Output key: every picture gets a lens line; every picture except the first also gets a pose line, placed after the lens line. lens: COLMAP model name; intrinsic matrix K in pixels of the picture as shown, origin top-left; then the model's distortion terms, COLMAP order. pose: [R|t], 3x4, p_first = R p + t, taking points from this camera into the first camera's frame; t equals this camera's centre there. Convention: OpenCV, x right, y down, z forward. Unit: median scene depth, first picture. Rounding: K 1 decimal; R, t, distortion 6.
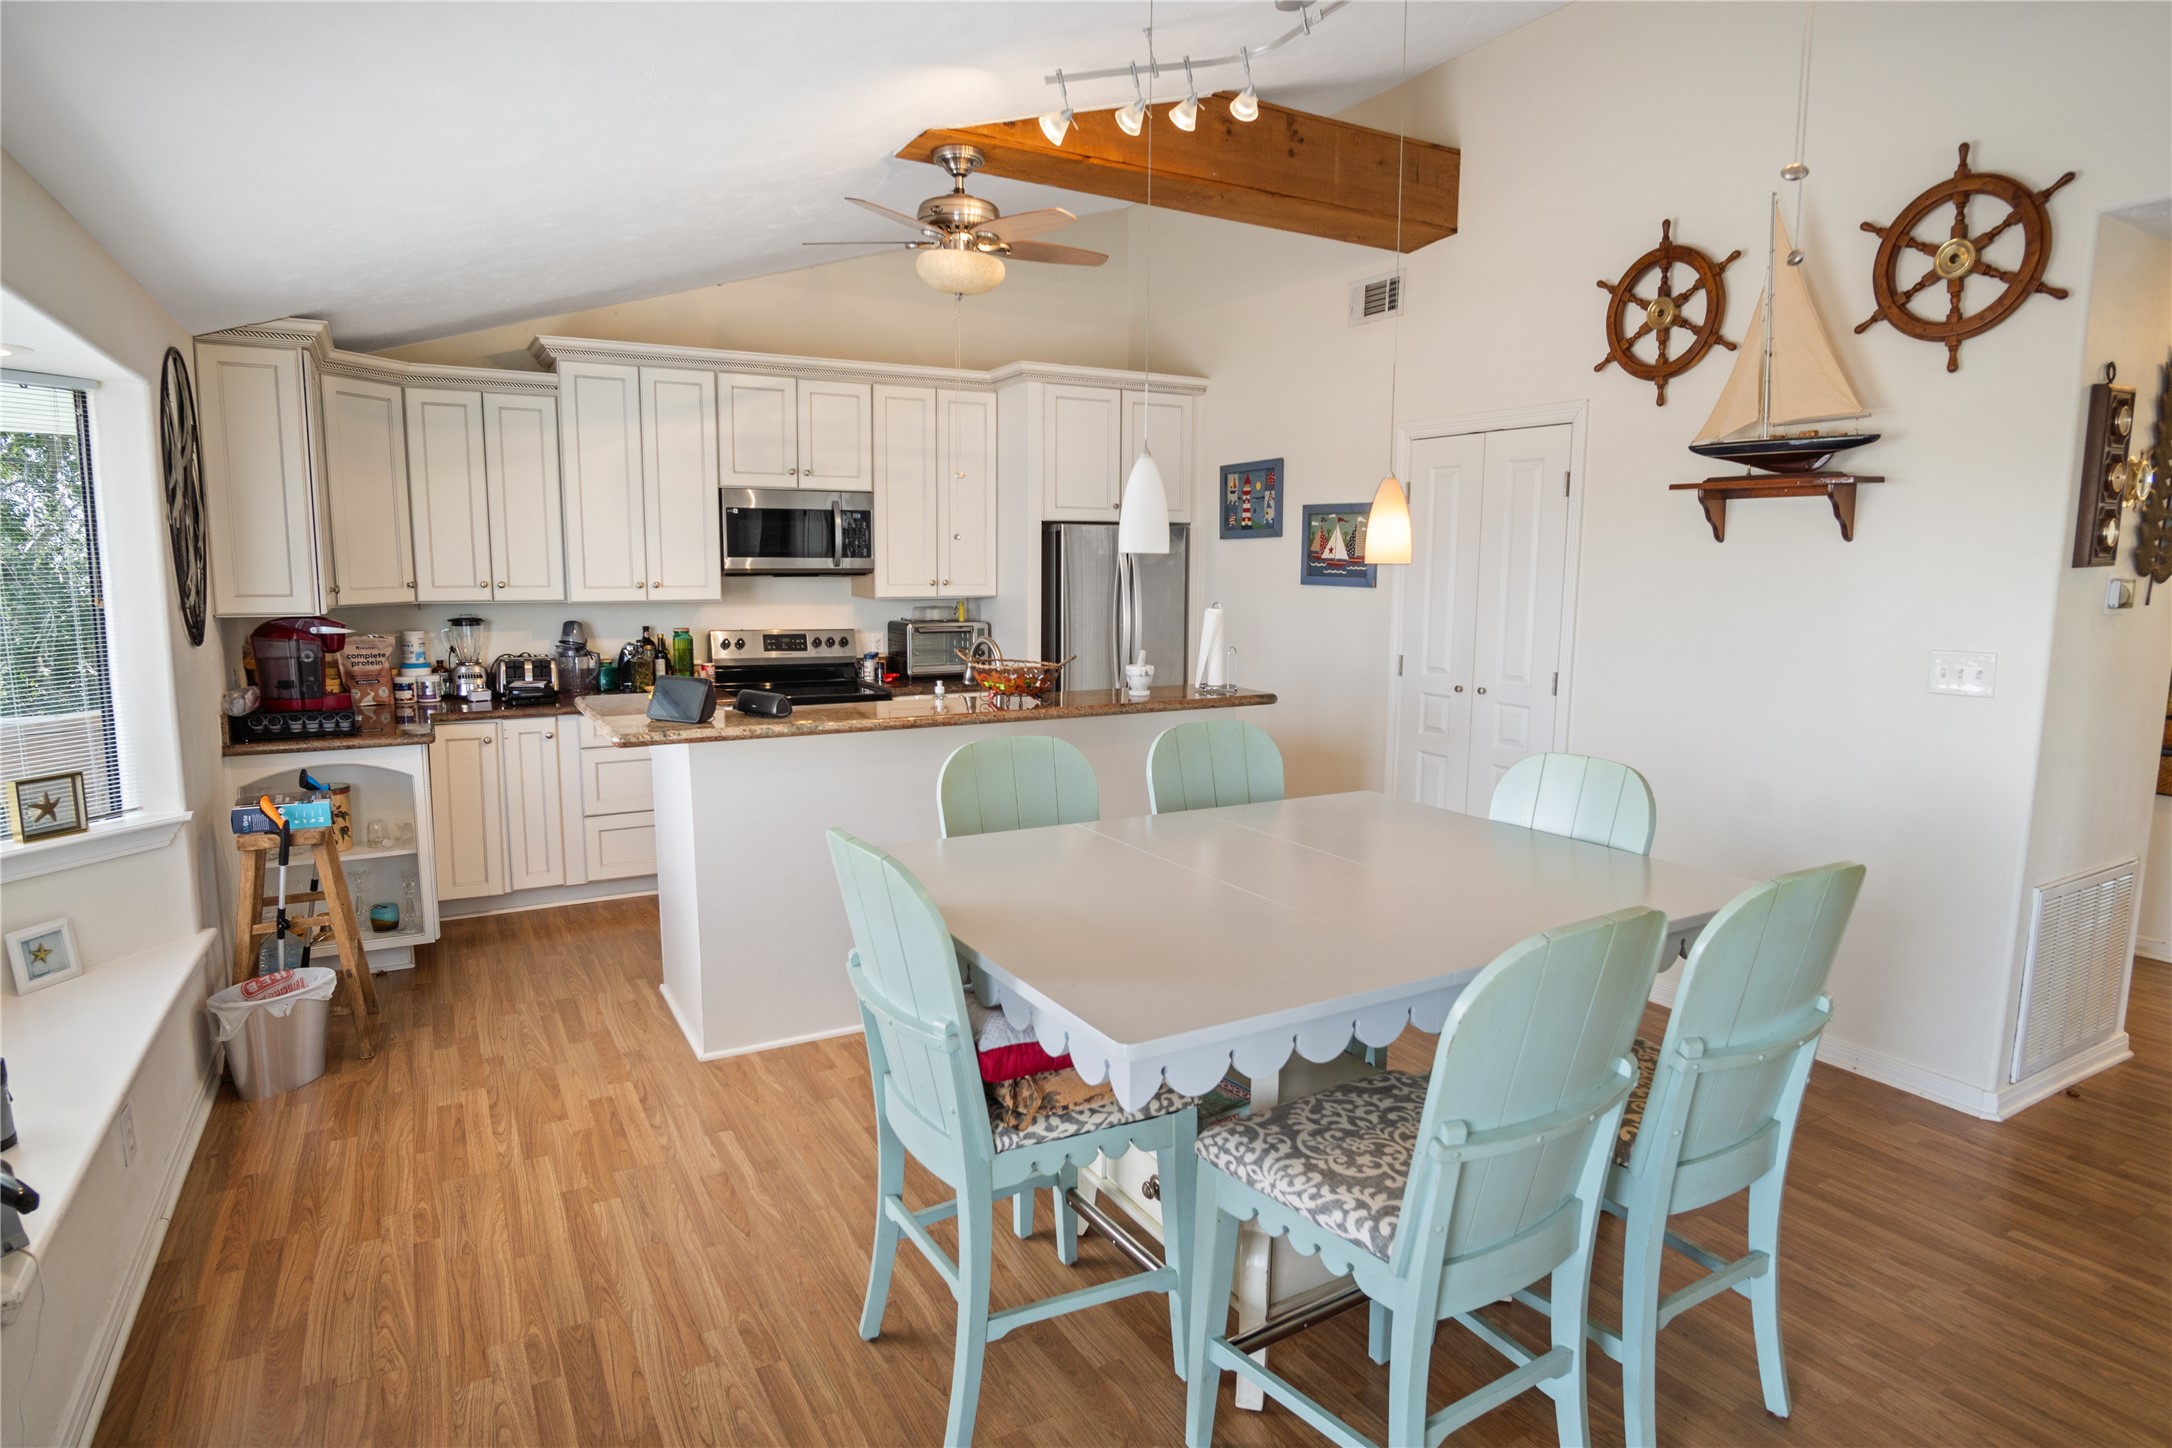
lens RADIAL K [[1175.7, 0, 1087.1], [0, 1175.7, 710.6], [0, 0, 1]] dist [-0.018264, 0.002466]
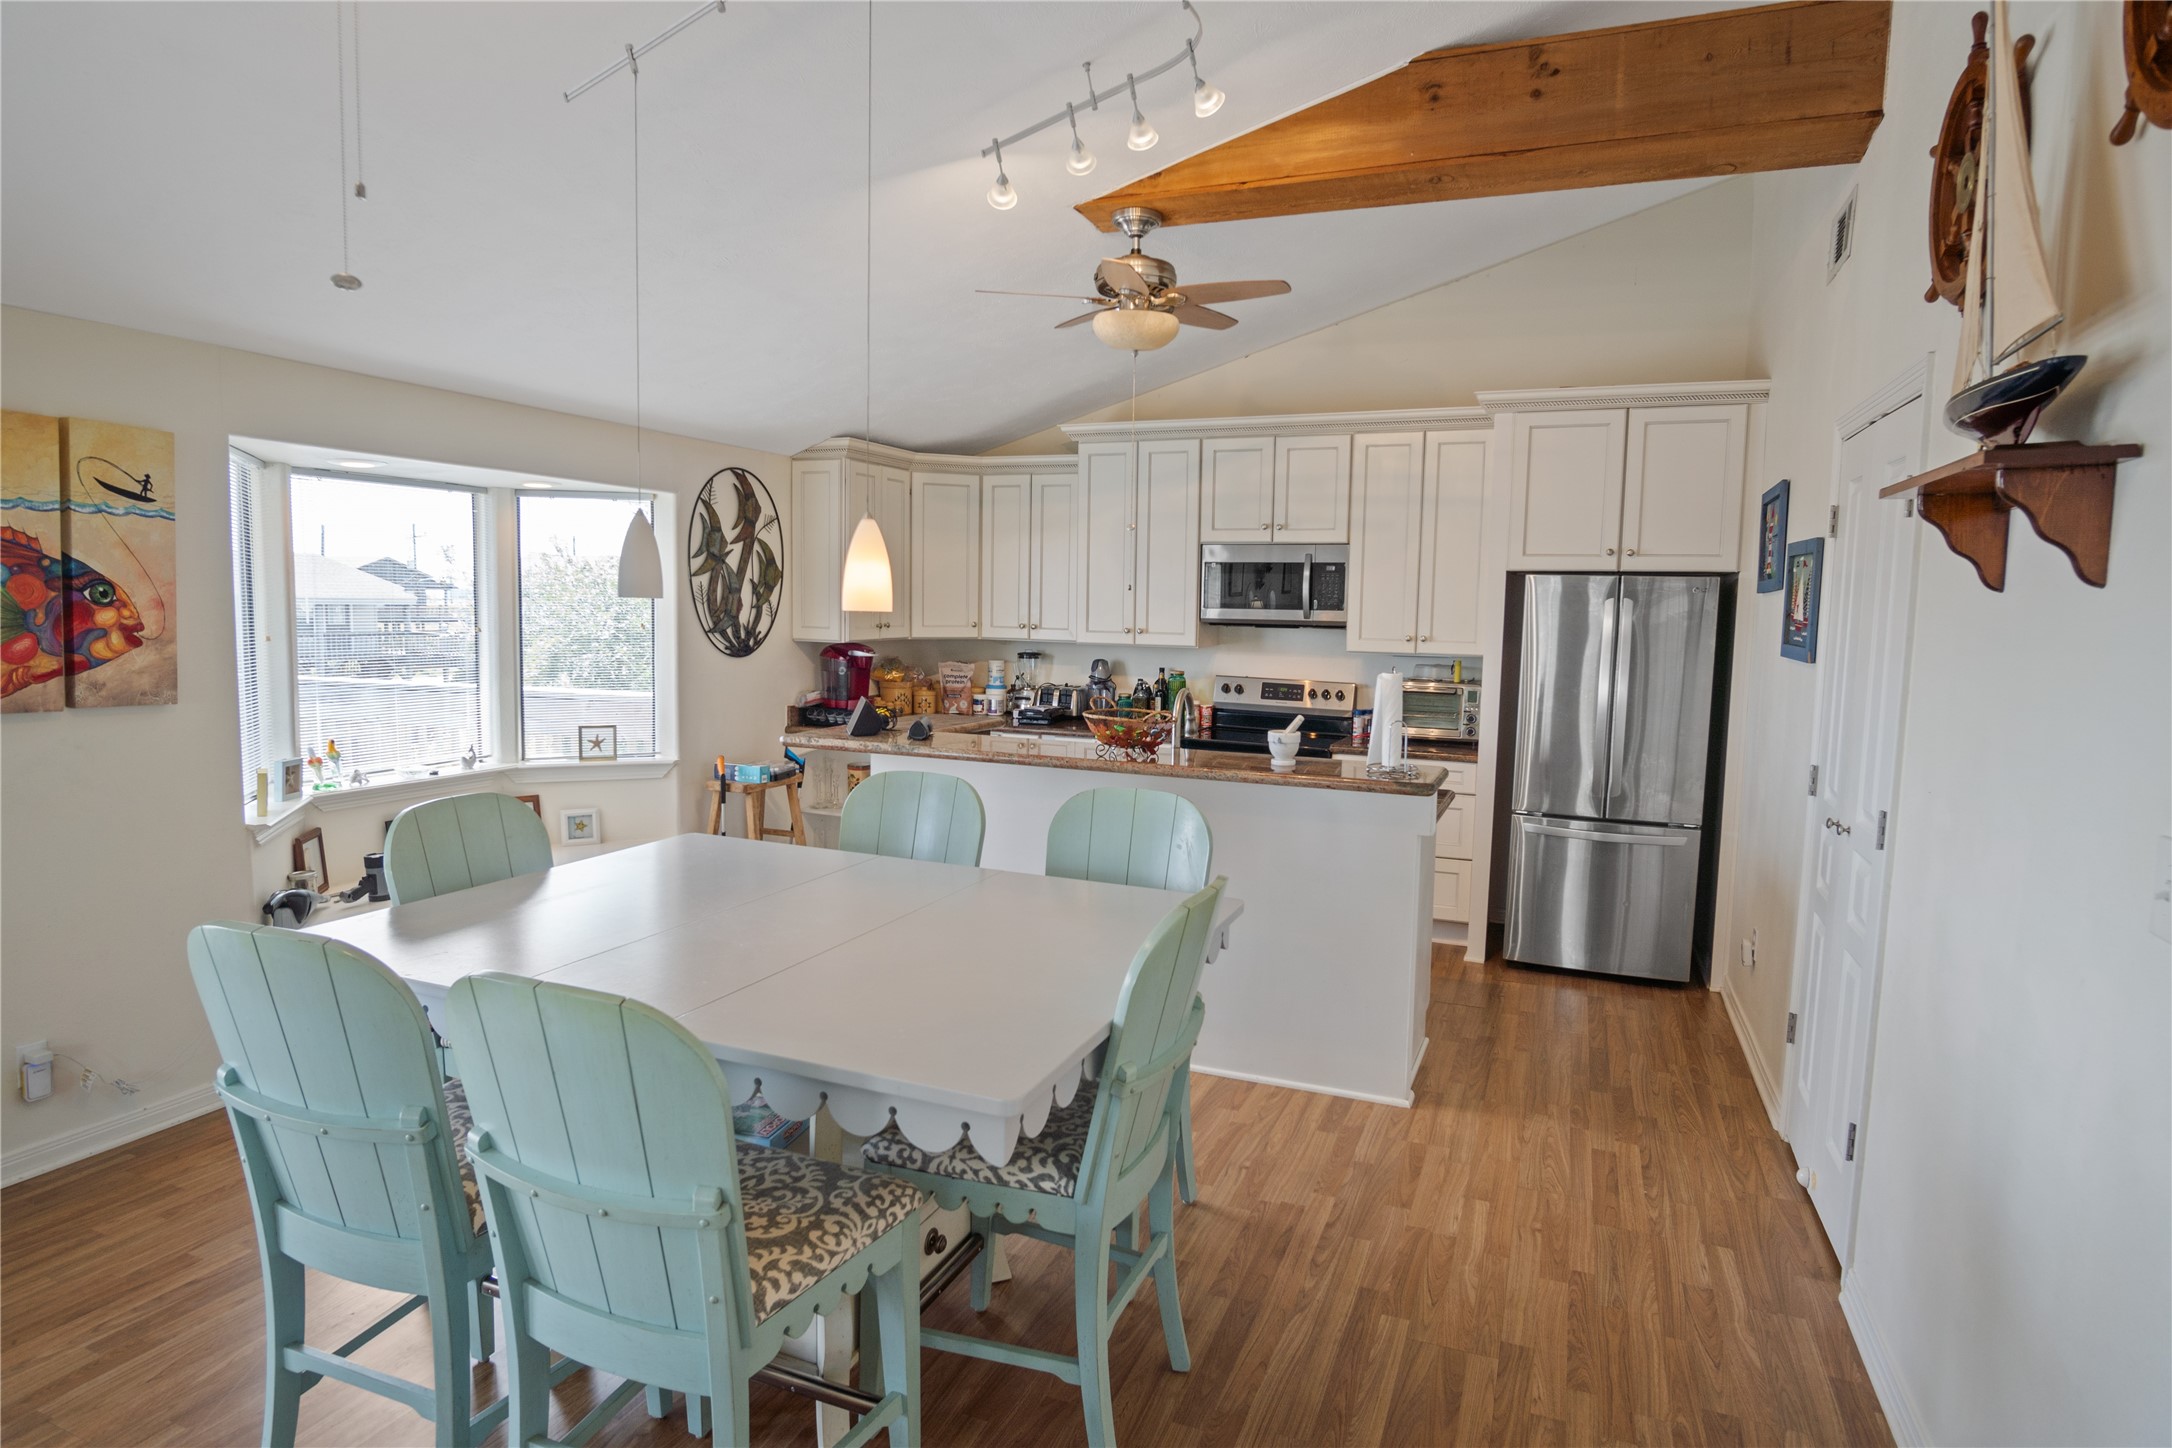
lens RADIAL K [[1175.7, 0, 1094.4], [0, 1175.7, 725.5], [0, 0, 1]] dist [-0.018264, 0.002466]
pose [[0.627419, 0.088614, -0.773624, 0.486336], [-0.115832, 0.993071, 0.019810, -0.033166], [0.770019, 0.077182, 0.633336, 0.246883]]
